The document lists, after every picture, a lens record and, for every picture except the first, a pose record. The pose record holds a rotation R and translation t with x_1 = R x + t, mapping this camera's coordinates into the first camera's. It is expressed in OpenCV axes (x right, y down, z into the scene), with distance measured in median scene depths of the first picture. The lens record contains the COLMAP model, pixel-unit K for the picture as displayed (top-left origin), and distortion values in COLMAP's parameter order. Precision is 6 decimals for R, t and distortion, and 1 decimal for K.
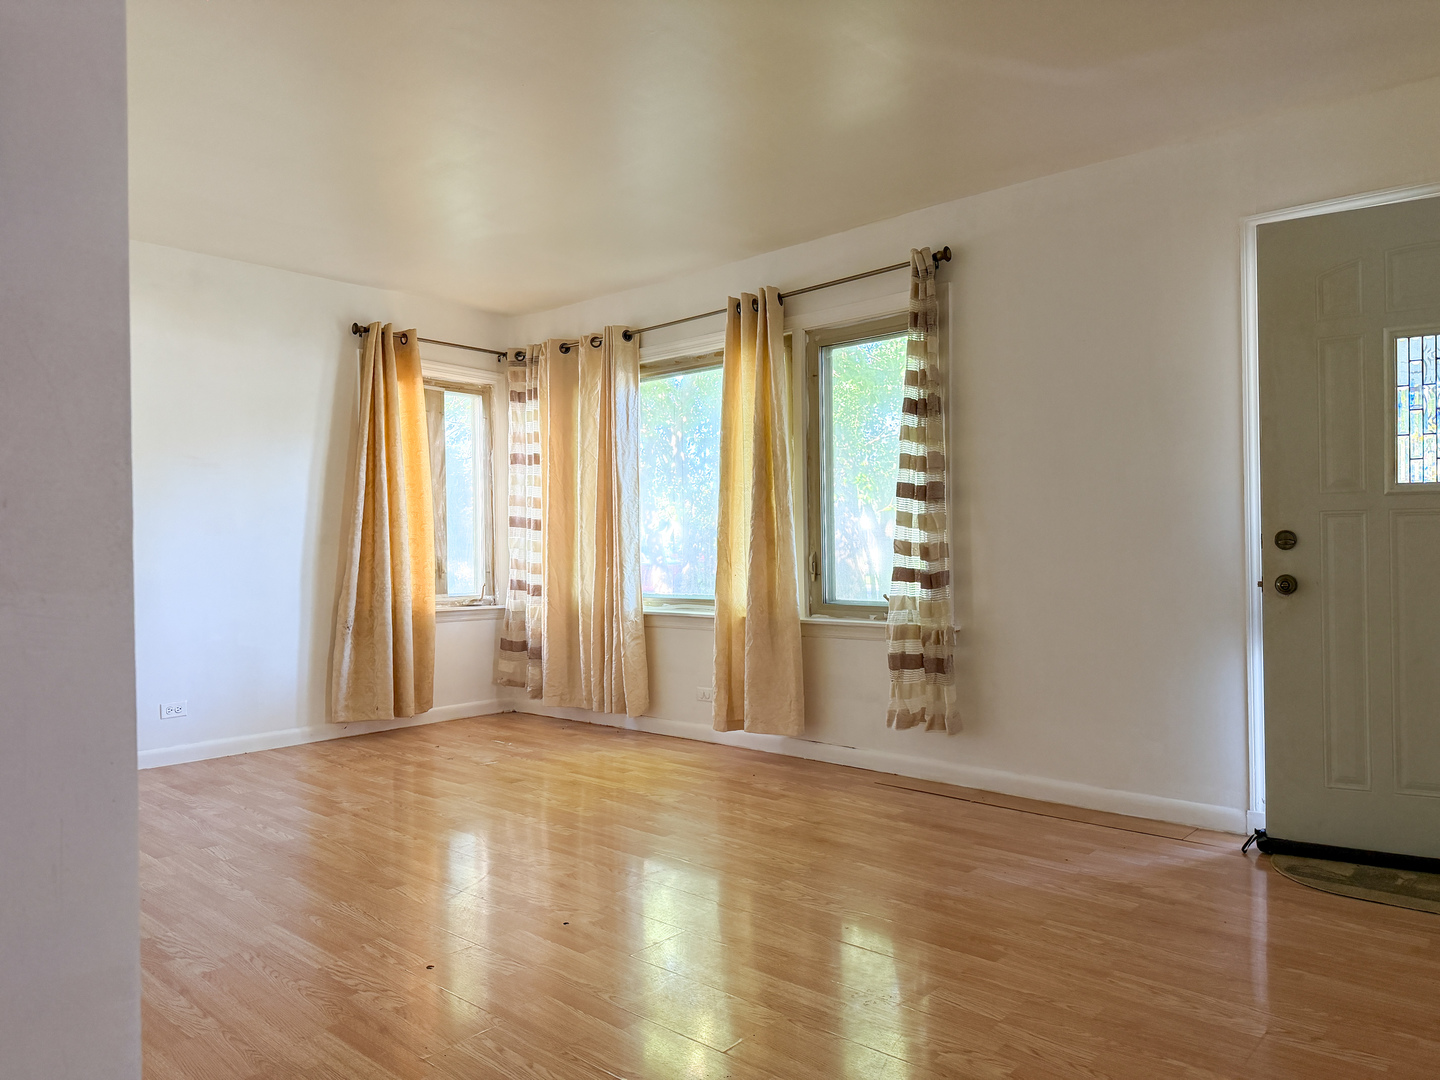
lens RADIAL K [[990.5, 0, 720.0], [0, 990.5, 540.0], [0, 0, 1]] dist [0.137579, -0.283740]
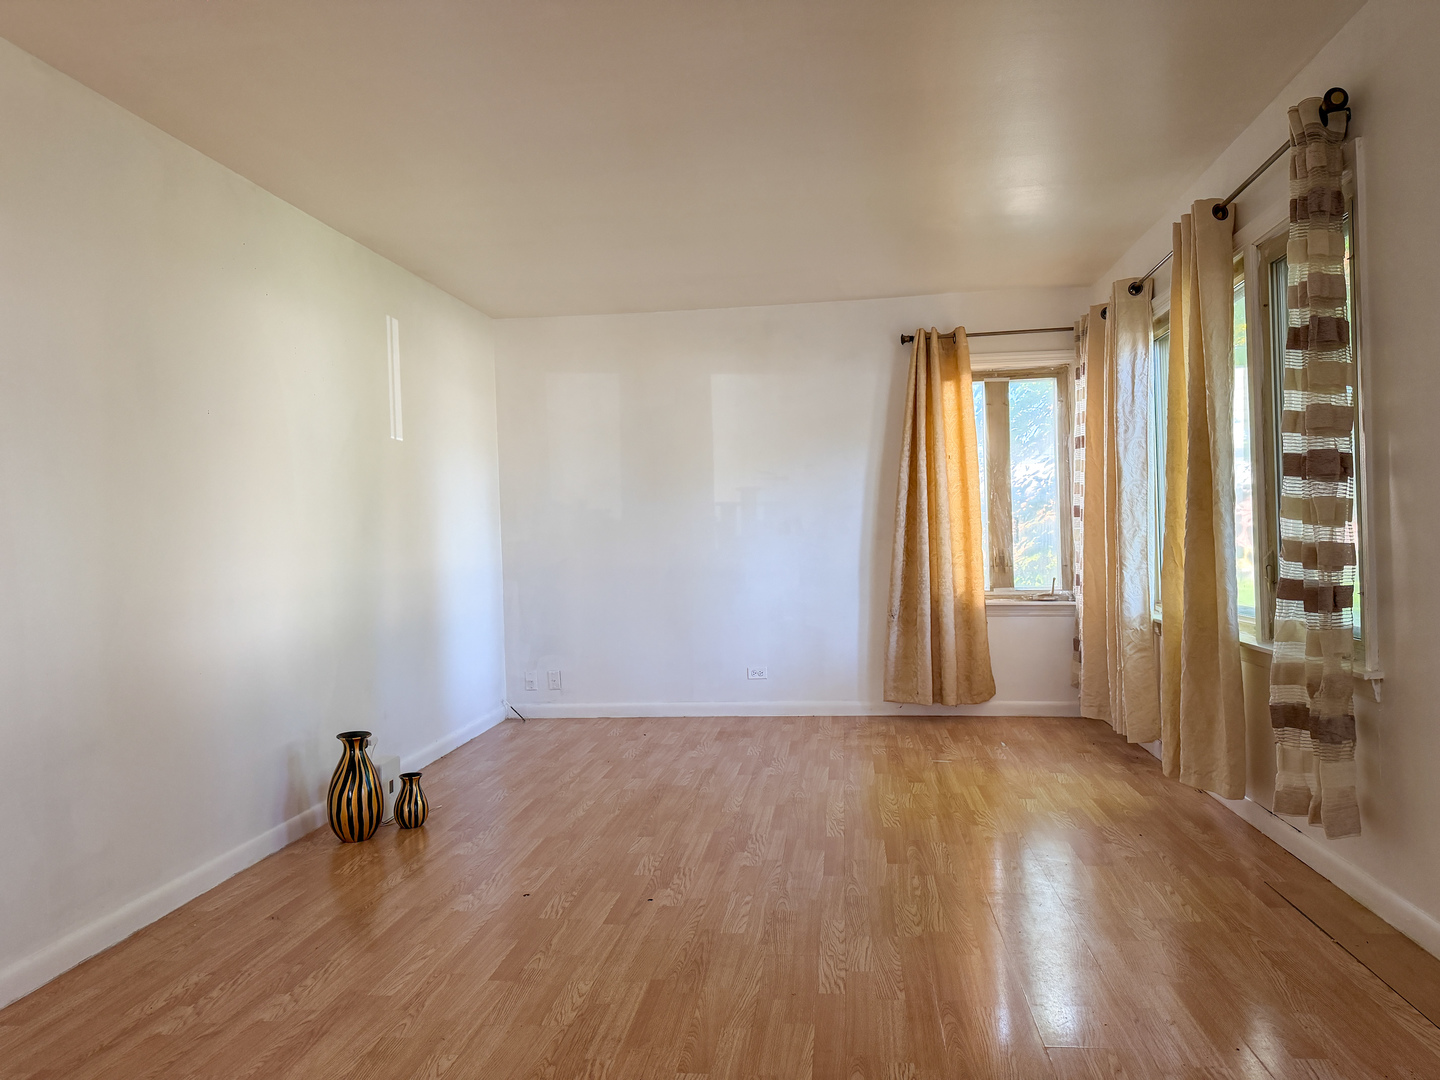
lens RADIAL K [[990.5, 0, 720.0], [0, 990.5, 540.0], [0, 0, 1]] dist [0.137579, -0.283740]
pose [[0.564474, -0.005122, -0.825435, 0.407624], [0.026706, 0.999571, 0.012061, -0.013199], [0.825019, -0.028852, 0.564368, 0.227955]]
